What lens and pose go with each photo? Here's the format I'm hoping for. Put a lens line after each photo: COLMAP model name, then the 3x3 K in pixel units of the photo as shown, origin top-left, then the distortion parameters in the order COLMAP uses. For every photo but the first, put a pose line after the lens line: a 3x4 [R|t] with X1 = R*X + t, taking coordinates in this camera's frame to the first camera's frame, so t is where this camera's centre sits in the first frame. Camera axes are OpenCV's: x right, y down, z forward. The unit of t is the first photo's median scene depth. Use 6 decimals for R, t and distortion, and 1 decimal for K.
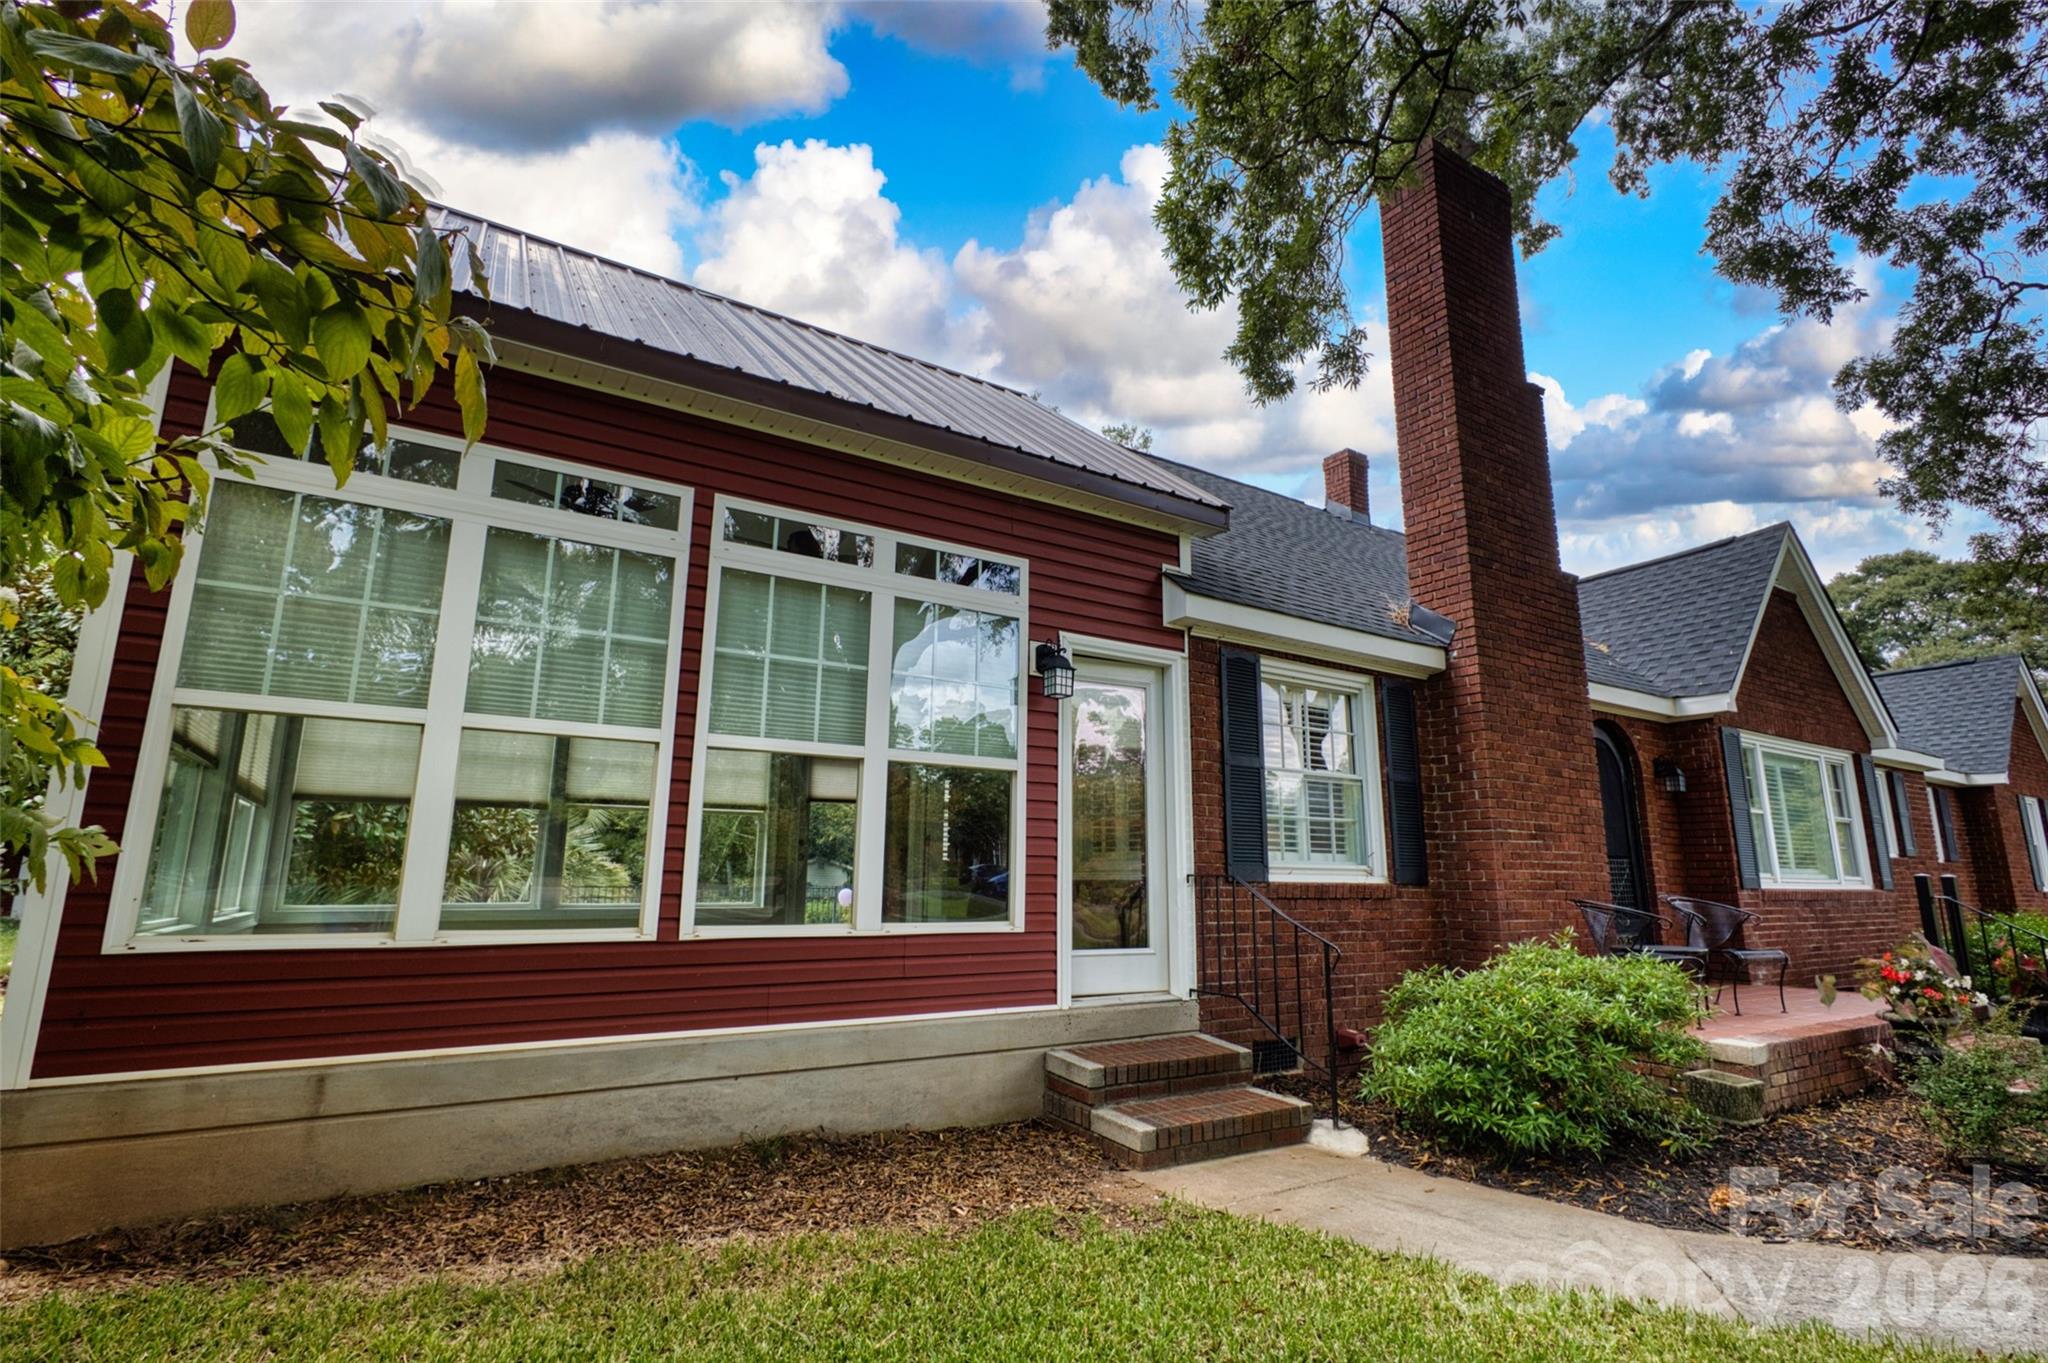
lens RADIAL K [[946.7, 0, 1024.0], [0, 946.7, 684.1], [0, 0, 1]] dist [0.000427, -0.000310]
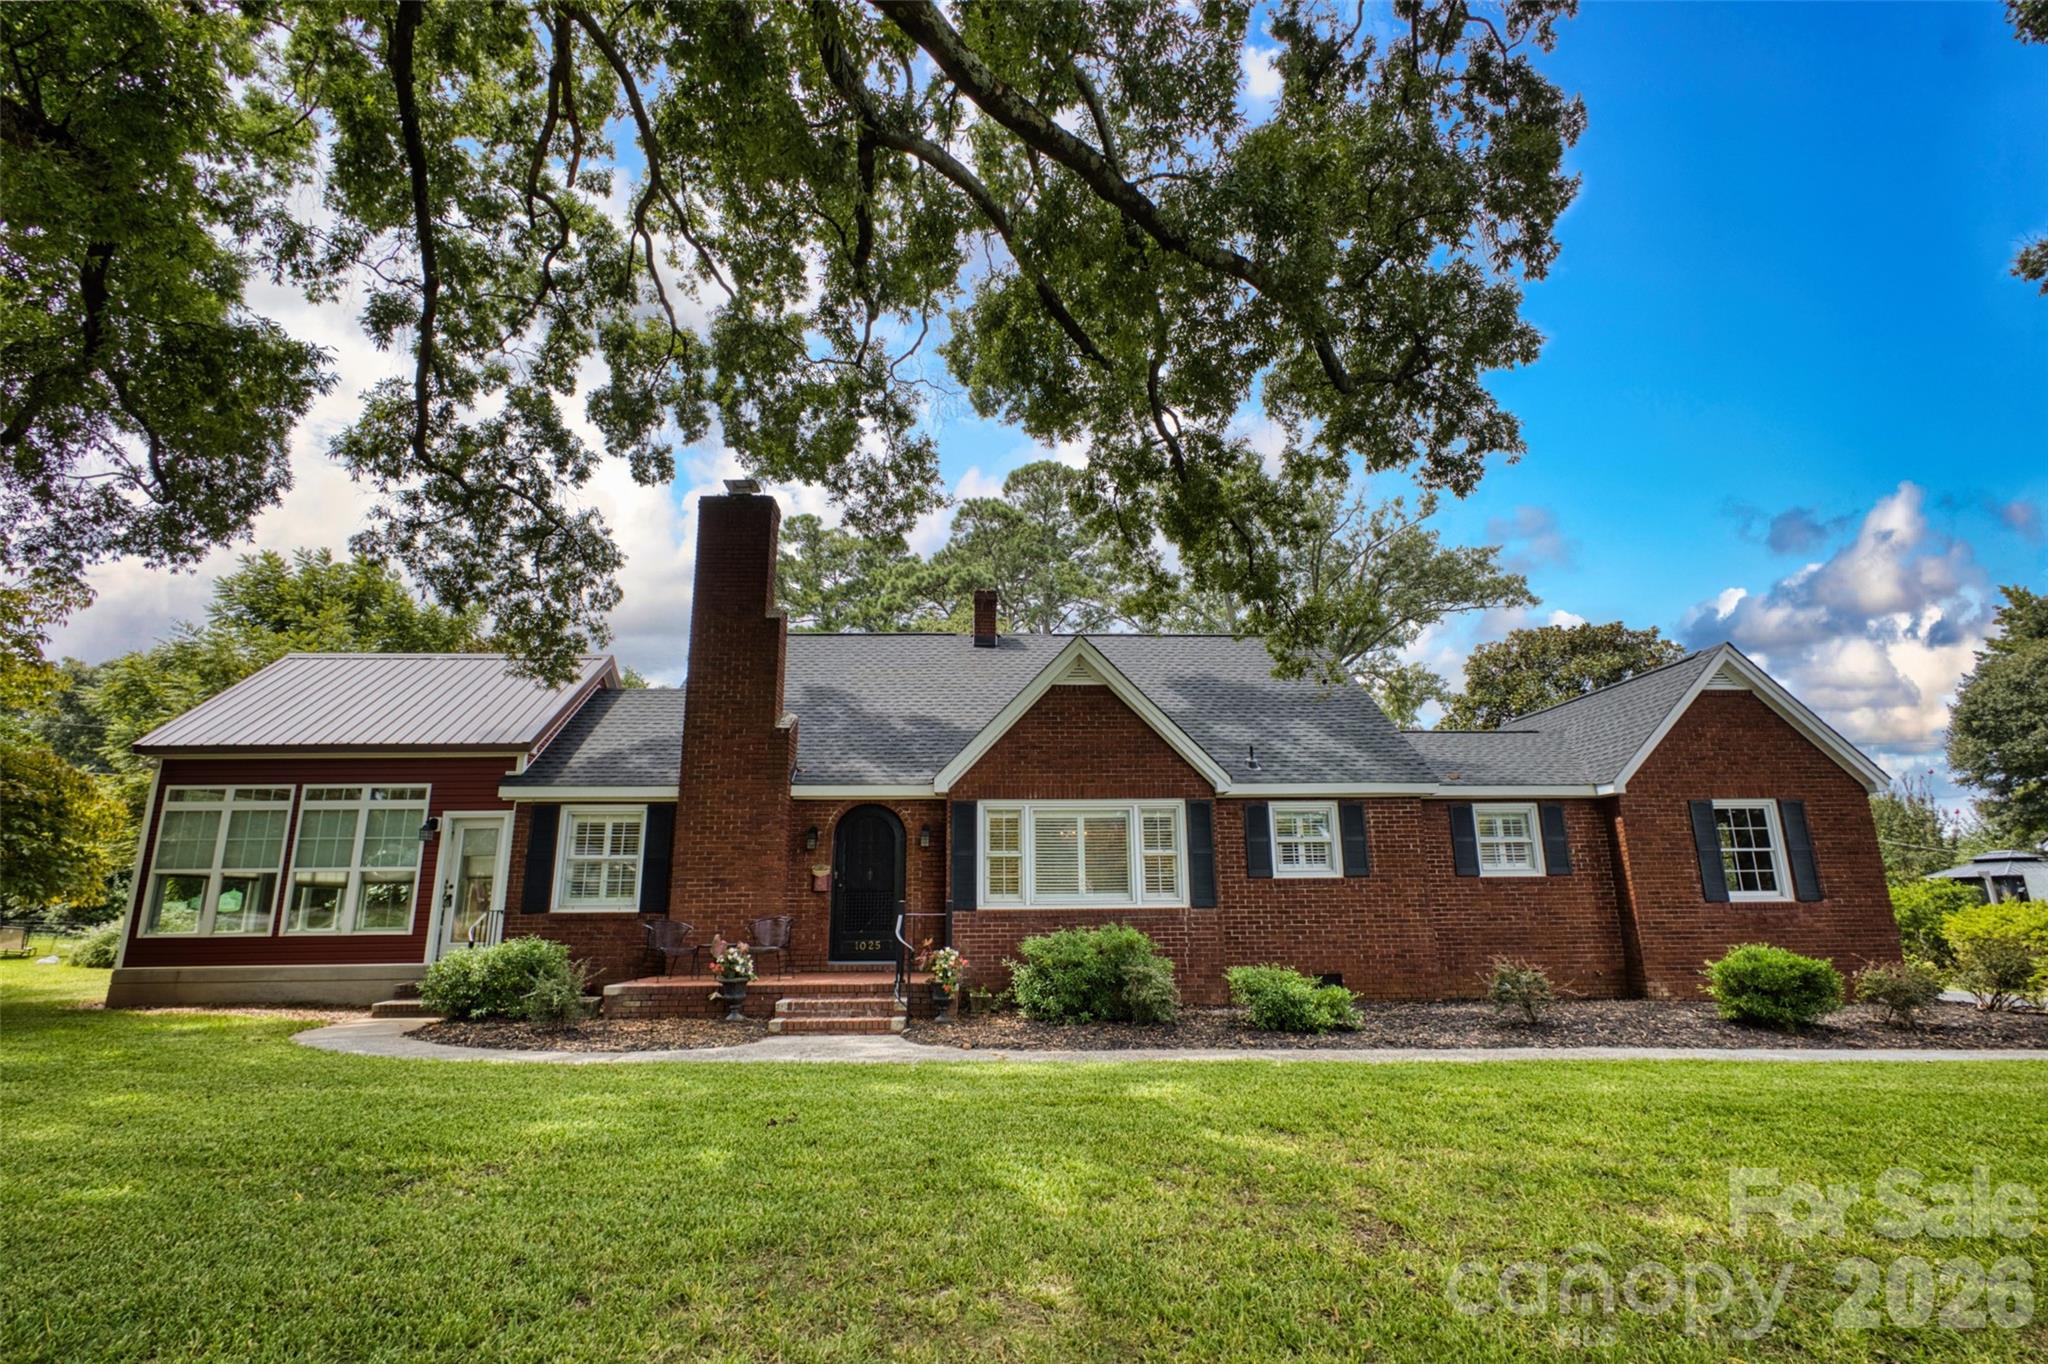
lens RADIAL K [[946.7, 0, 1024.0], [0, 946.7, 684.6], [0, 0, 1]] dist [0.000427, -0.000310]
pose [[0.868403, -0.098547, -0.485968, 2.519736], [0.113684, 0.993516, 0.001678, -0.212761], [0.482651, -0.056704, 0.873975, -0.387095]]
